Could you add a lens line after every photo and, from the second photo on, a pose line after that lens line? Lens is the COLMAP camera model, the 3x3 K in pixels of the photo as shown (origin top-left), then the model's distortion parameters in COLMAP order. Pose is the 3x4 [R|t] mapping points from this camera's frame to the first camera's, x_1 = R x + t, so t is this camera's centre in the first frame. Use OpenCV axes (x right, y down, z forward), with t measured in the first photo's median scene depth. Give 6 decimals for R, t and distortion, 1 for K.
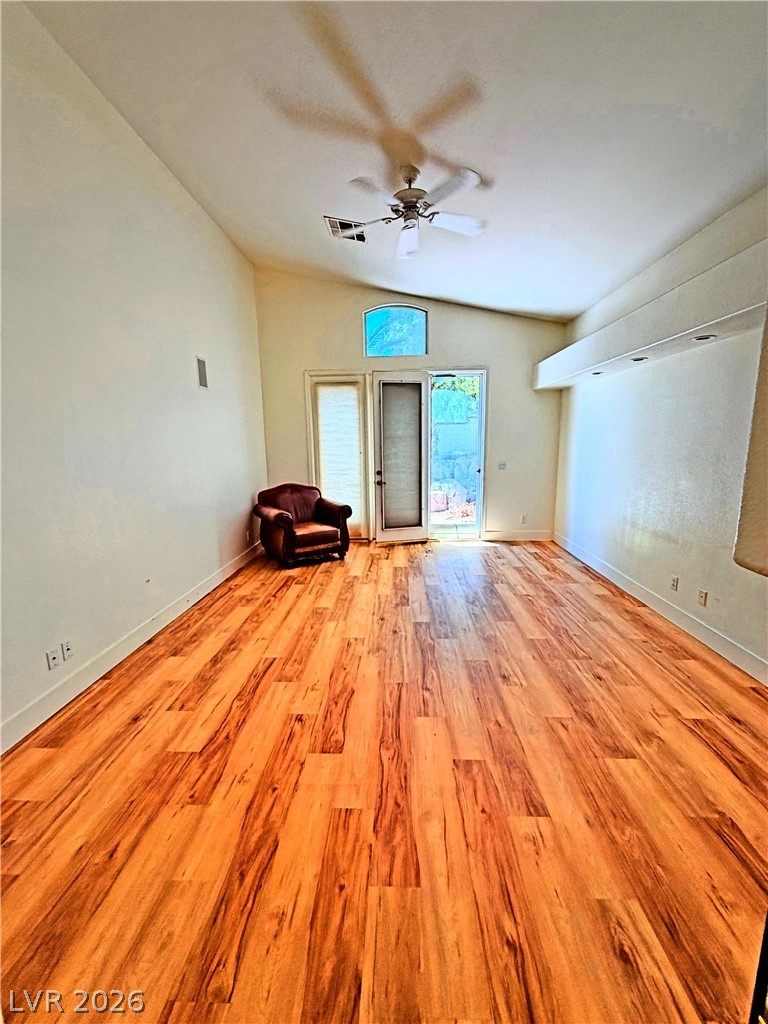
lens RADIAL K [[408.8, 0, 384.7], [0, 408.8, 509.6], [0, 0, 1]] dist [0.000375, 0.000087]
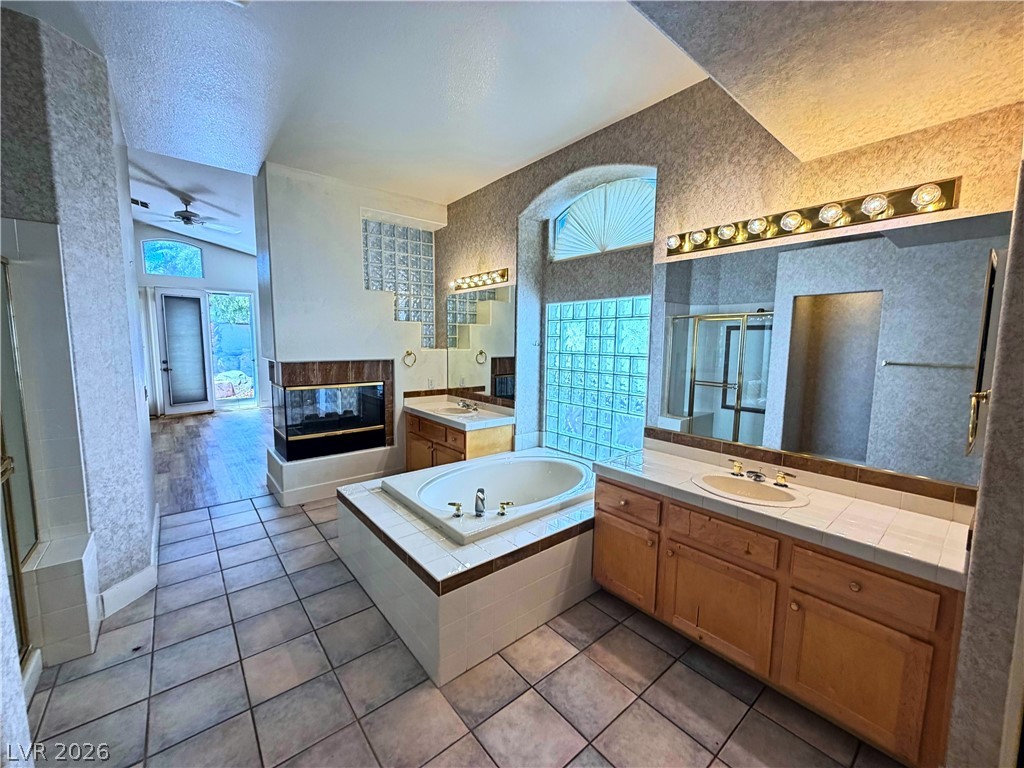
lens RADIAL K [[408.8, 0, 510.0], [0, 408.8, 383.9], [0, 0, 1]] dist [0.000375, 0.000087]
pose [[0.744642, -0.048790, 0.665679, -0.108652], [0.090962, 0.995438, -0.028793, 0.194806], [-0.661237, 0.081992, 0.745683, -1.165184]]
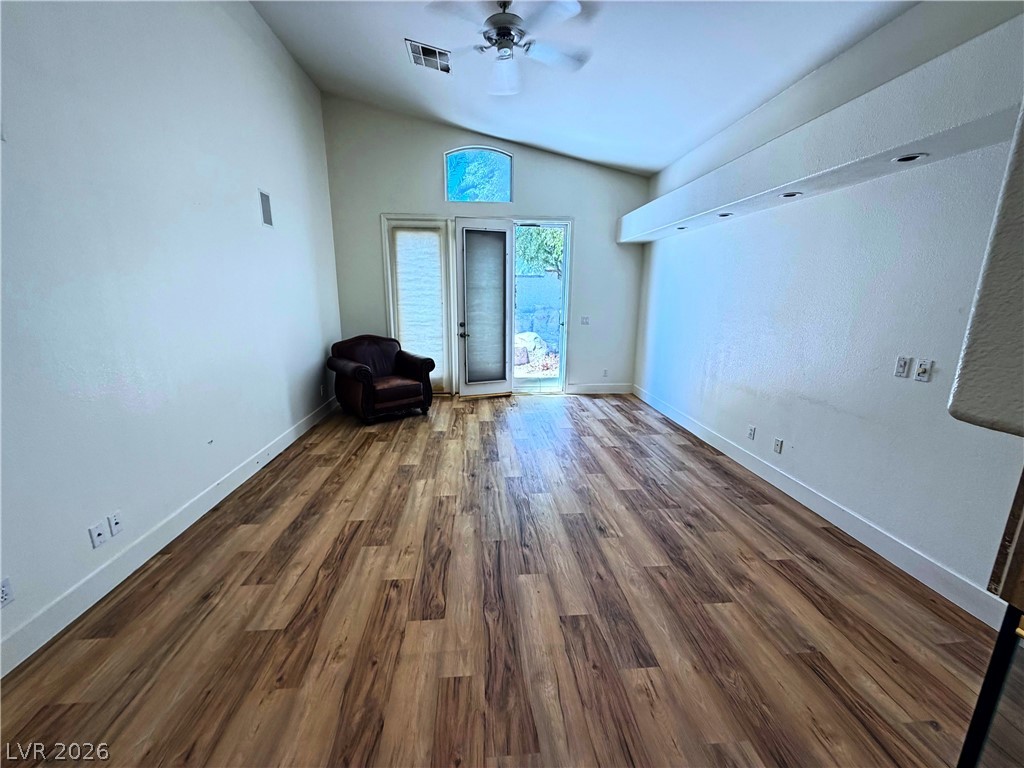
lens RADIAL K [[408.8, 0, 510.0], [0, 408.8, 383.9], [0, 0, 1]] dist [0.000375, 0.000087]
pose [[0.992055, -0.005399, 0.125693, -0.039678], [-0.000853, 0.998767, 0.049632, 0.002606], [-0.125806, -0.049345, 0.990827, 0.038031]]
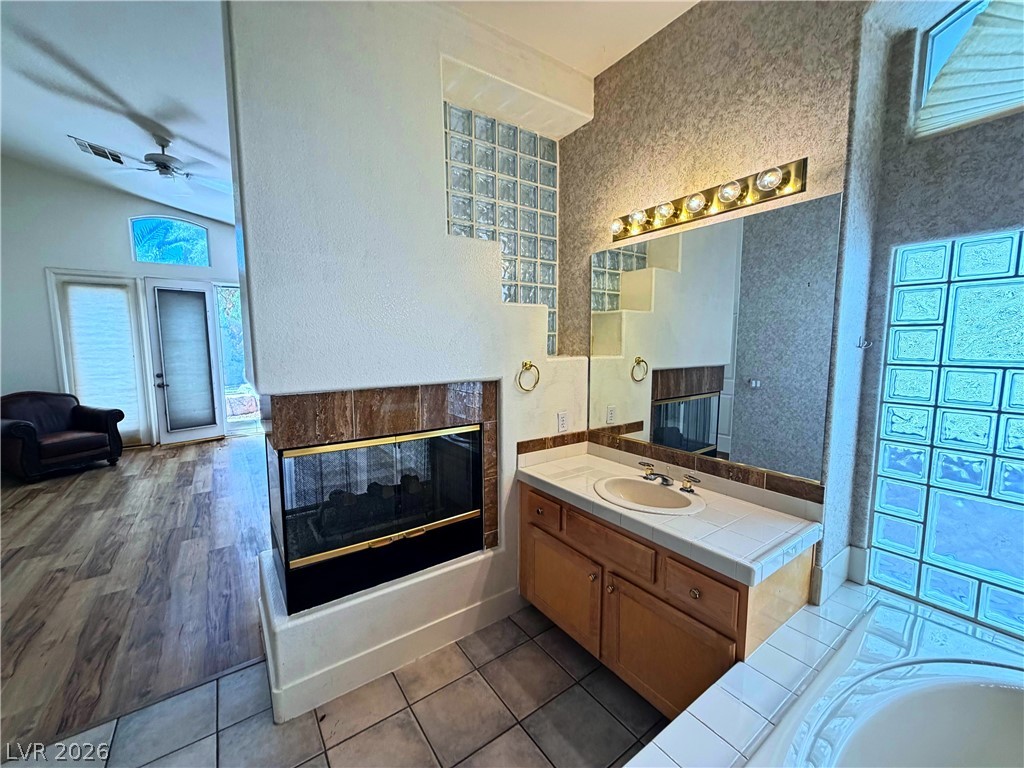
lens RADIAL K [[408.8, 0, 510.0], [0, 408.8, 383.9], [0, 0, 1]] dist [0.000375, 0.000087]
pose [[0.790534, -0.051619, 0.610239, 0.086080], [0.096188, 0.994540, -0.040481, 0.089181], [-0.604817, 0.090700, 0.791183, -0.528183]]
